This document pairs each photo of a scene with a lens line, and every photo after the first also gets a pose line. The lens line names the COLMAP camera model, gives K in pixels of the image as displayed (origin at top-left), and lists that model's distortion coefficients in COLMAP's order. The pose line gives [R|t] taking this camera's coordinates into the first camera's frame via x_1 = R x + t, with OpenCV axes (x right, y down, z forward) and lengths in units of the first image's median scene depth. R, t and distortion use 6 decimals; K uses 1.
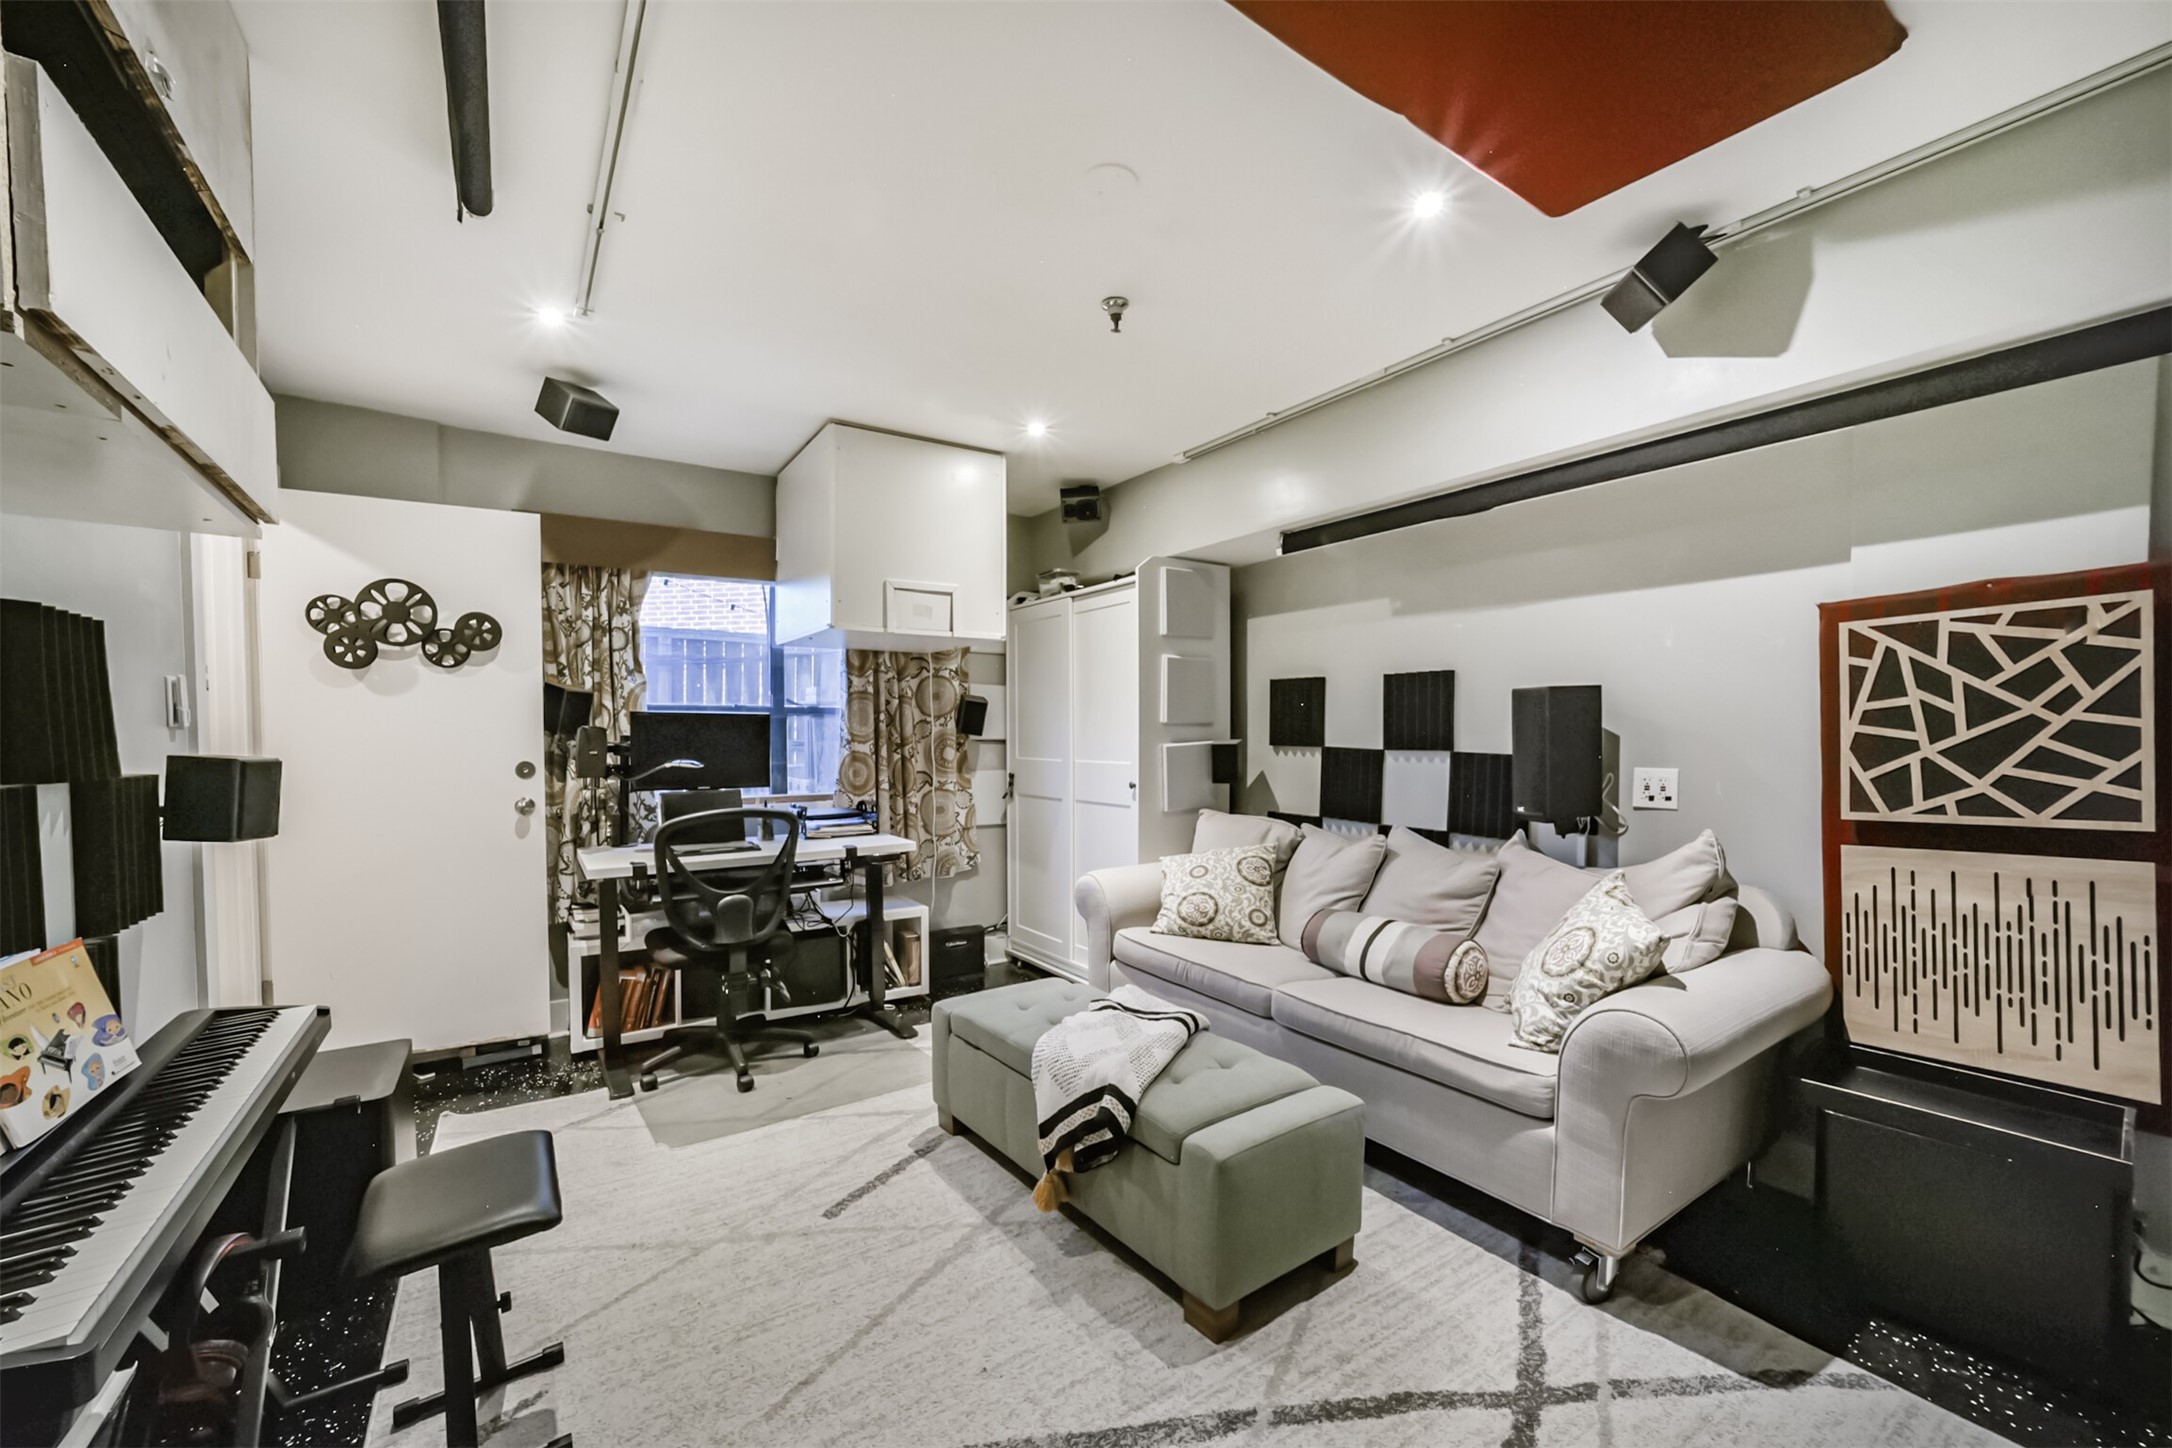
lens RADIAL K [[848.2, 0, 1084.2], [0, 848.2, 738.1], [0, 0, 1]] dist [-0.025967, 0.006333]
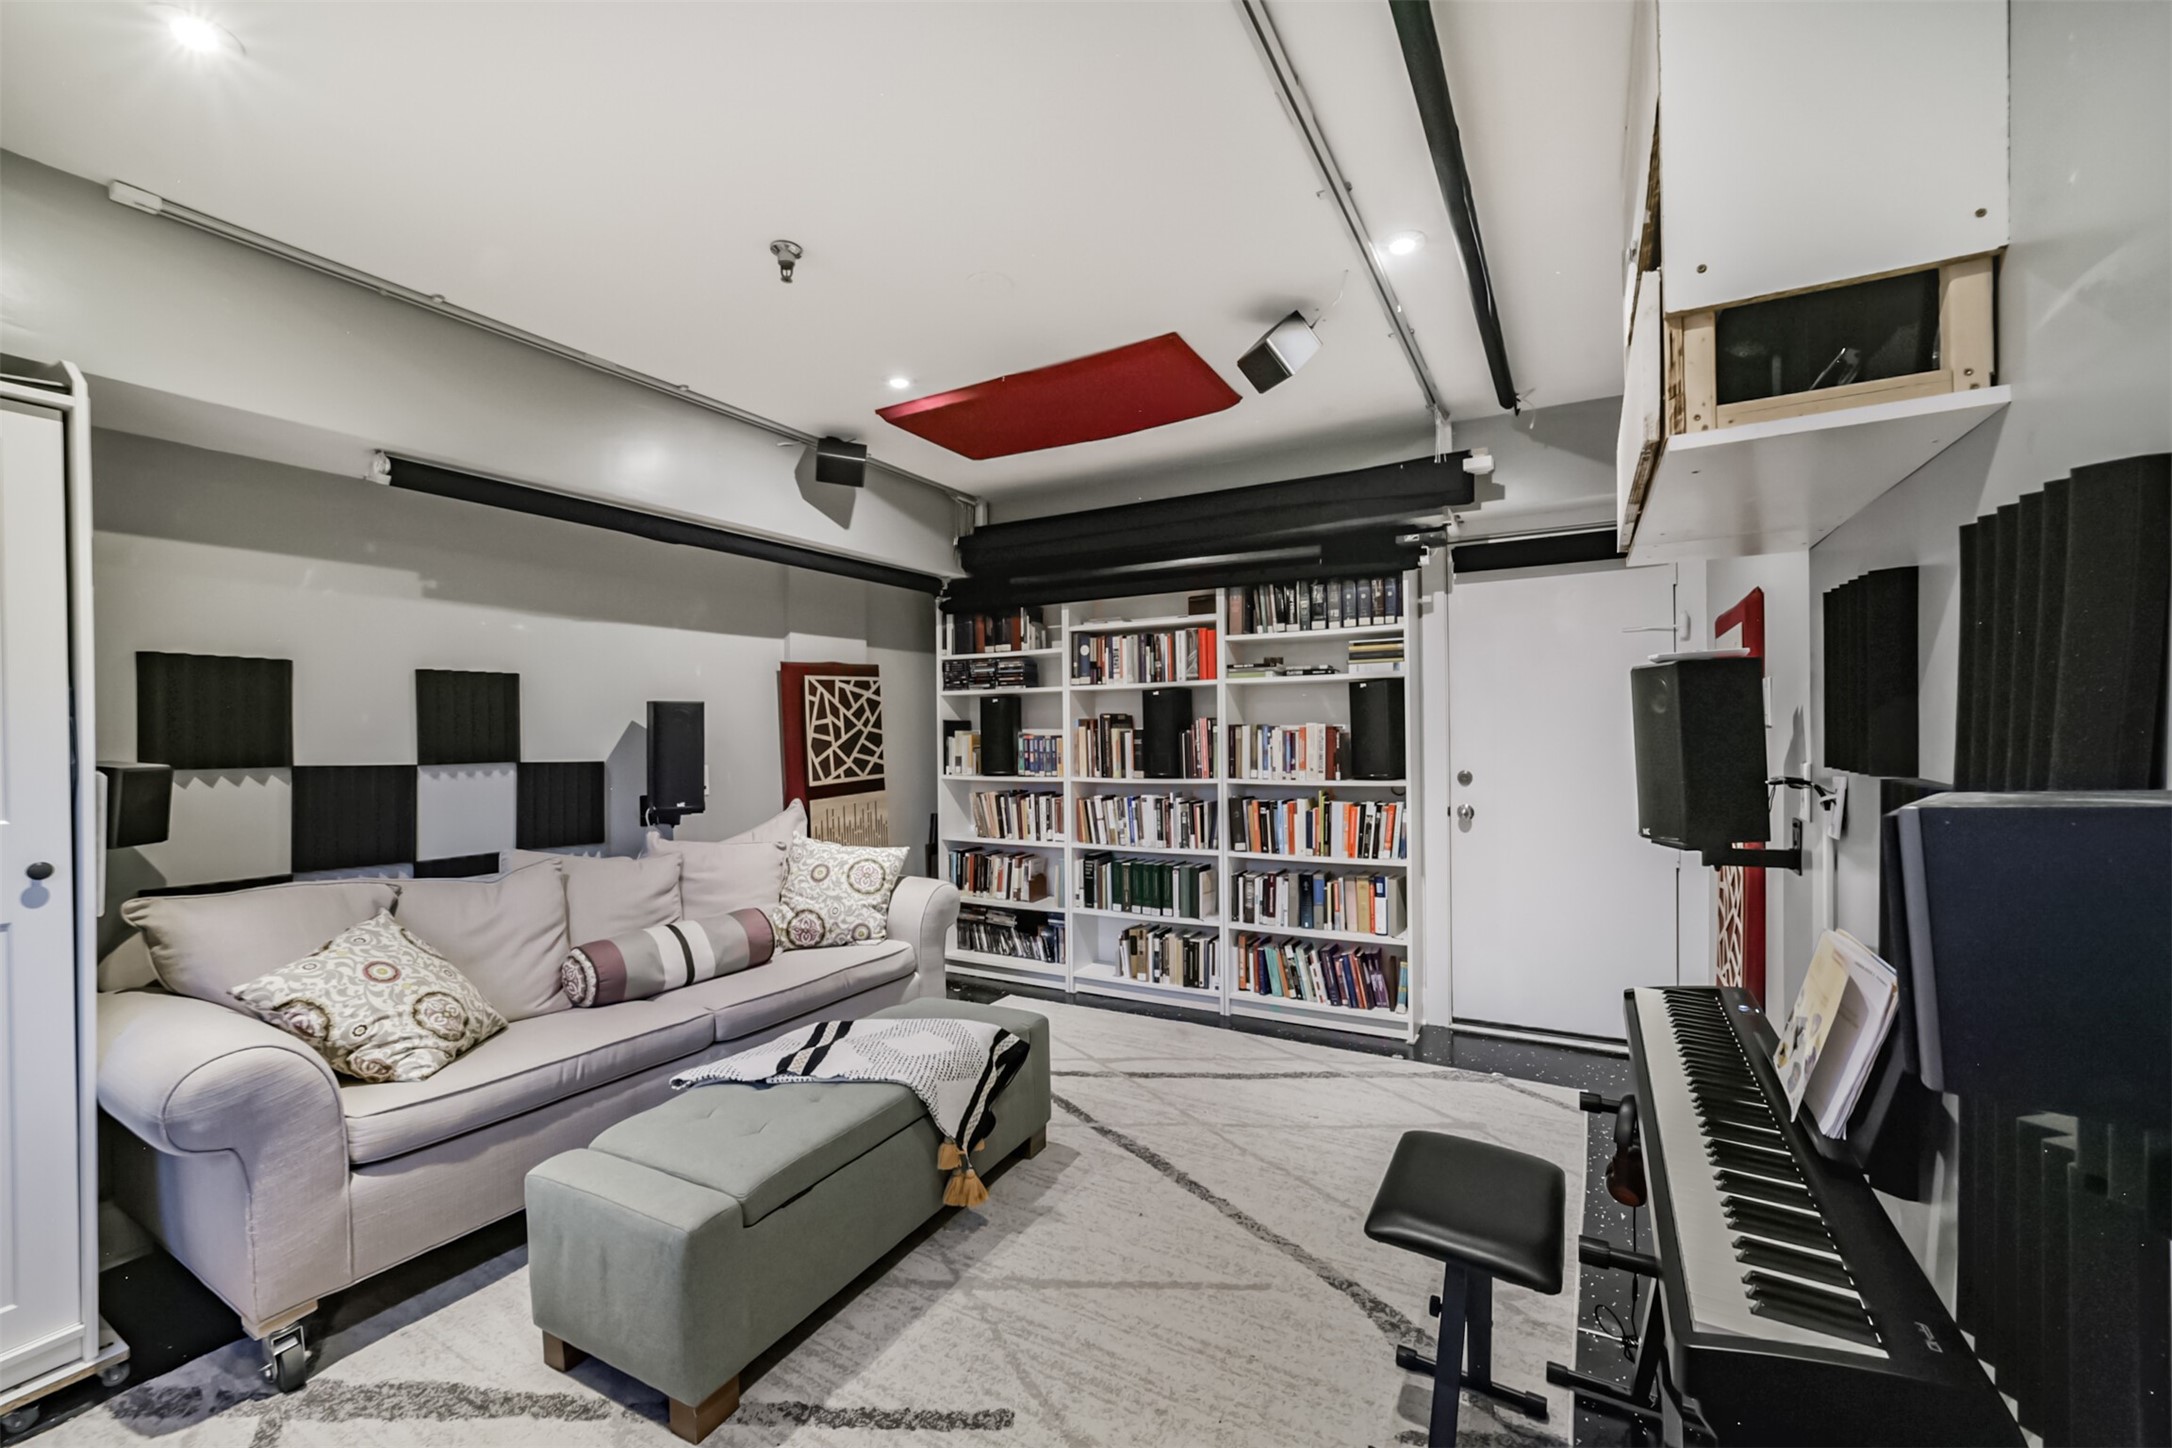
lens RADIAL K [[848.2, 0, 1090.8], [0, 848.2, 721.1], [0, 0, 1]] dist [-0.025967, 0.006333]
pose [[-0.429898, 0.013663, 0.902774, -1.009755], [0.015951, 0.999844, -0.007536, -0.019170], [-0.902737, 0.011160, -0.430049, 1.267341]]
